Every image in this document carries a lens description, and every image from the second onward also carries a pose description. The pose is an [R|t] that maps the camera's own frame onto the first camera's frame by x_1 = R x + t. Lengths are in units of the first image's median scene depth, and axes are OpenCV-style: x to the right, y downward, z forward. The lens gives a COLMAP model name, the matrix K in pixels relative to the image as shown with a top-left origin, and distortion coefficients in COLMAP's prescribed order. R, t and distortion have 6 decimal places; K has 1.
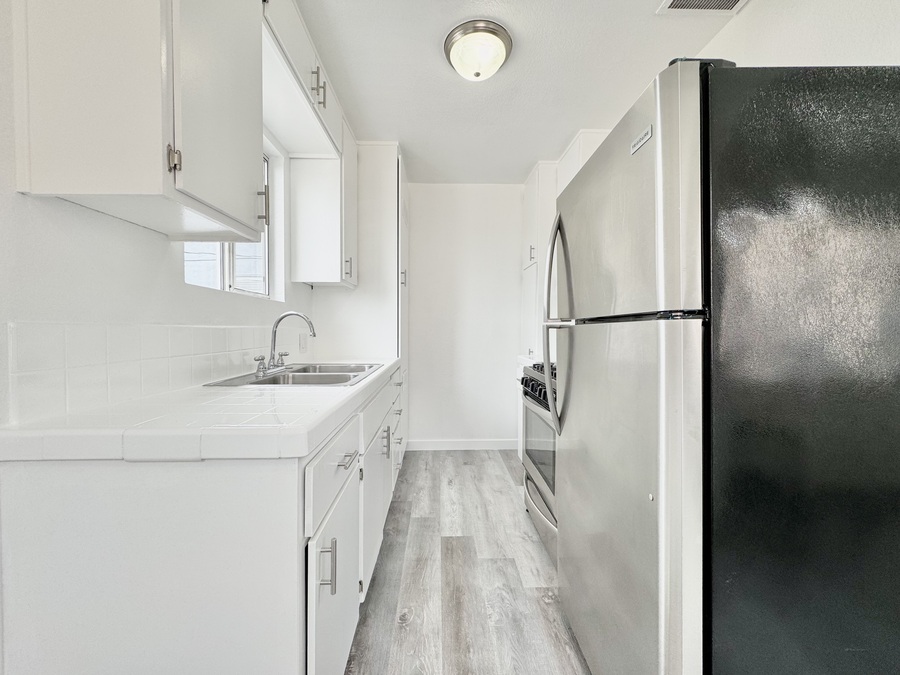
lens RADIAL K [[357.2, 0, 450.3], [0, 357.2, 332.1], [0, 0, 1]] dist [0.001513, -0.000186]
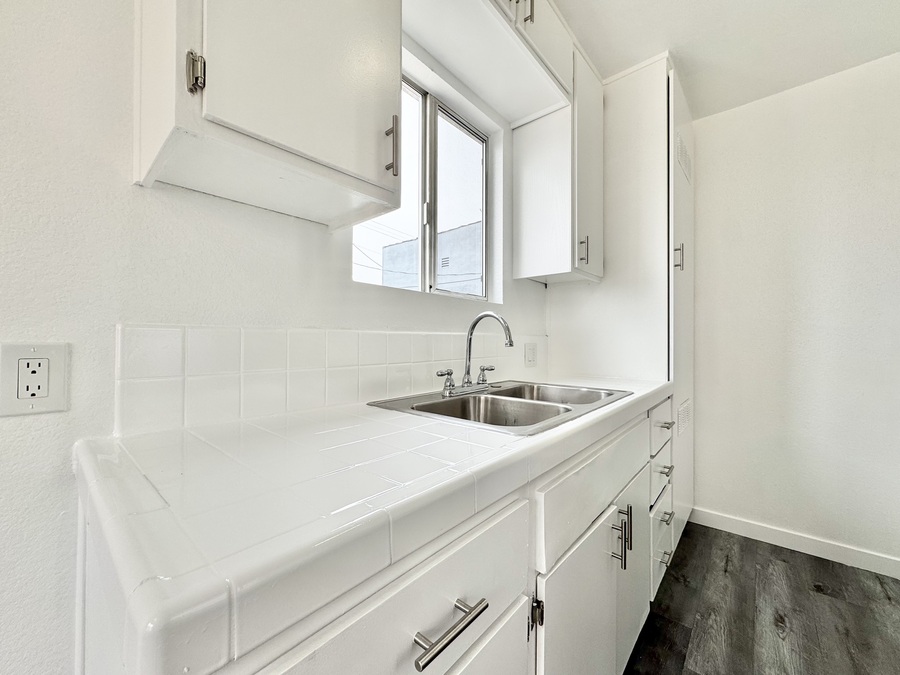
lens RADIAL K [[357.2, 0, 453.9], [0, 357.2, 336.8], [0, 0, 1]] dist [0.001513, -0.000186]
pose [[0.735254, -0.006152, -0.677764, 0.007391], [-0.005939, 0.999862, -0.015519, 0.004444], [0.677766, 0.015435, 0.735116, 0.298563]]
